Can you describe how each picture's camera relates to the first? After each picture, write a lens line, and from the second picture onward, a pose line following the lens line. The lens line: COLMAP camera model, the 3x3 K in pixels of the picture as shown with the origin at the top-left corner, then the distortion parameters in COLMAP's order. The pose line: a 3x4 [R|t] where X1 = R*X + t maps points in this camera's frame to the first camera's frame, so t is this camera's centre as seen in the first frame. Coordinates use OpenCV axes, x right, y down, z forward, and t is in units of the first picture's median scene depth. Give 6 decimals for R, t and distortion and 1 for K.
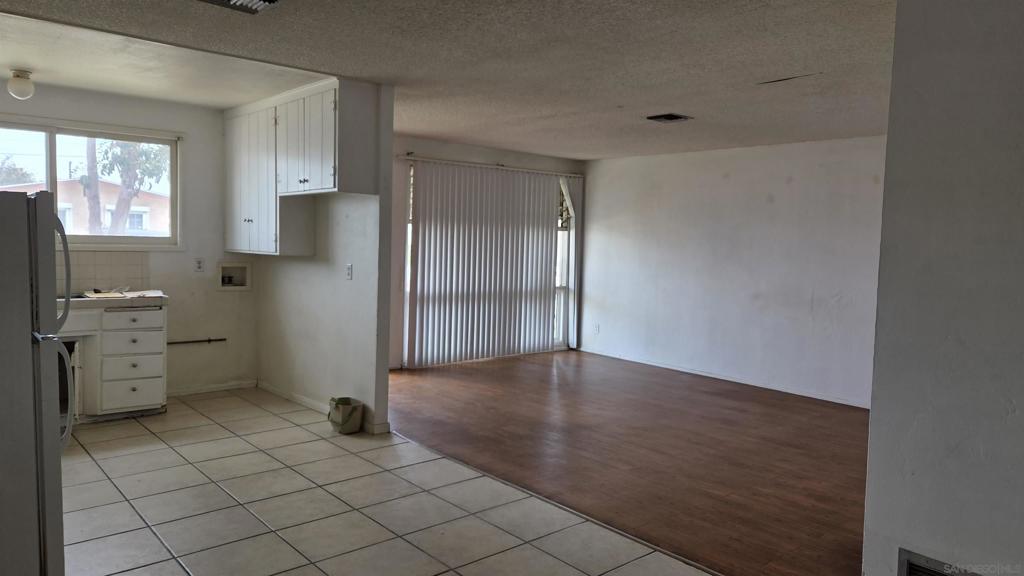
lens RADIAL K [[679.4, 0, 545.2], [0, 679.4, 274.7], [0, 0, 1]] dist [0.031000, -0.033486]
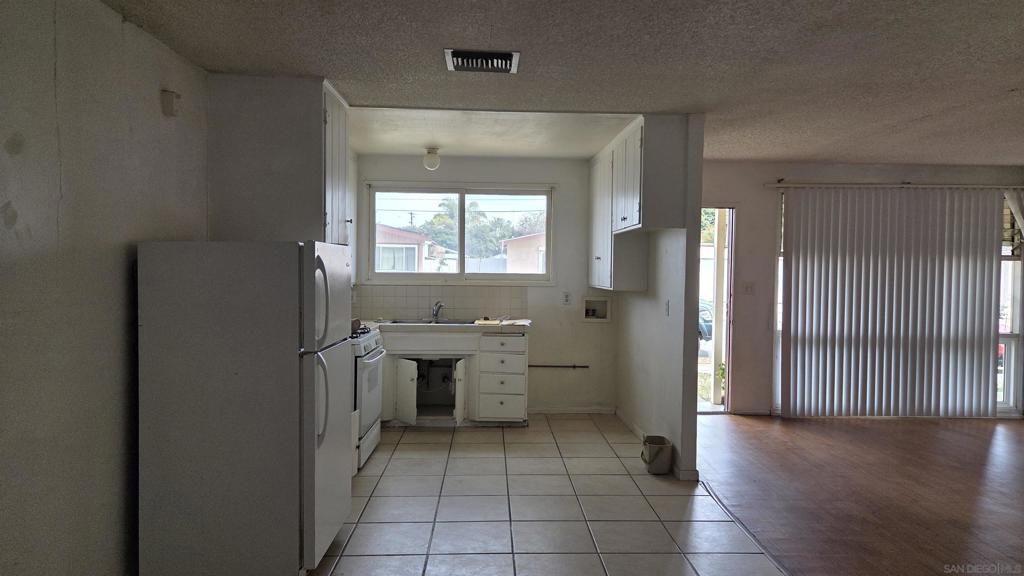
lens RADIAL K [[679.4, 0, 523.6], [0, 679.4, 271.4], [0, 0, 1]] dist [0.031000, -0.033486]
pose [[0.763511, -0.011040, -0.645701, 0.165836], [-0.025013, 0.998598, -0.046651, -0.004756], [0.645310, 0.051770, 0.762164, 0.102999]]
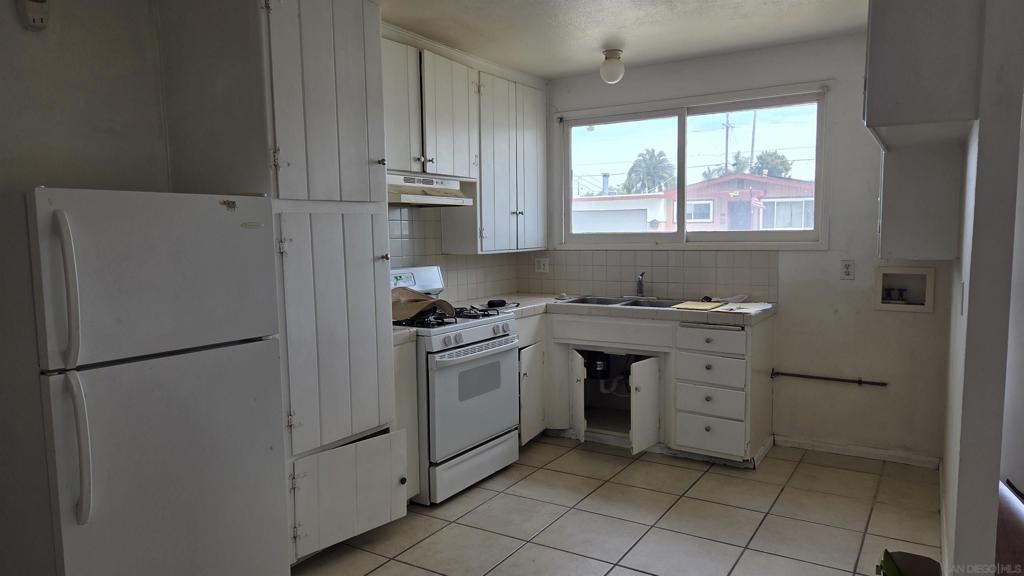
lens RADIAL K [[679.4, 0, 514.9], [0, 679.4, 291.2], [0, 0, 1]] dist [0.031000, -0.033486]
pose [[0.258702, 0.061505, -0.963997, 0.069806], [-0.026136, 0.998051, 0.056663, -0.023745], [0.965603, 0.010536, 0.259806, 0.514289]]
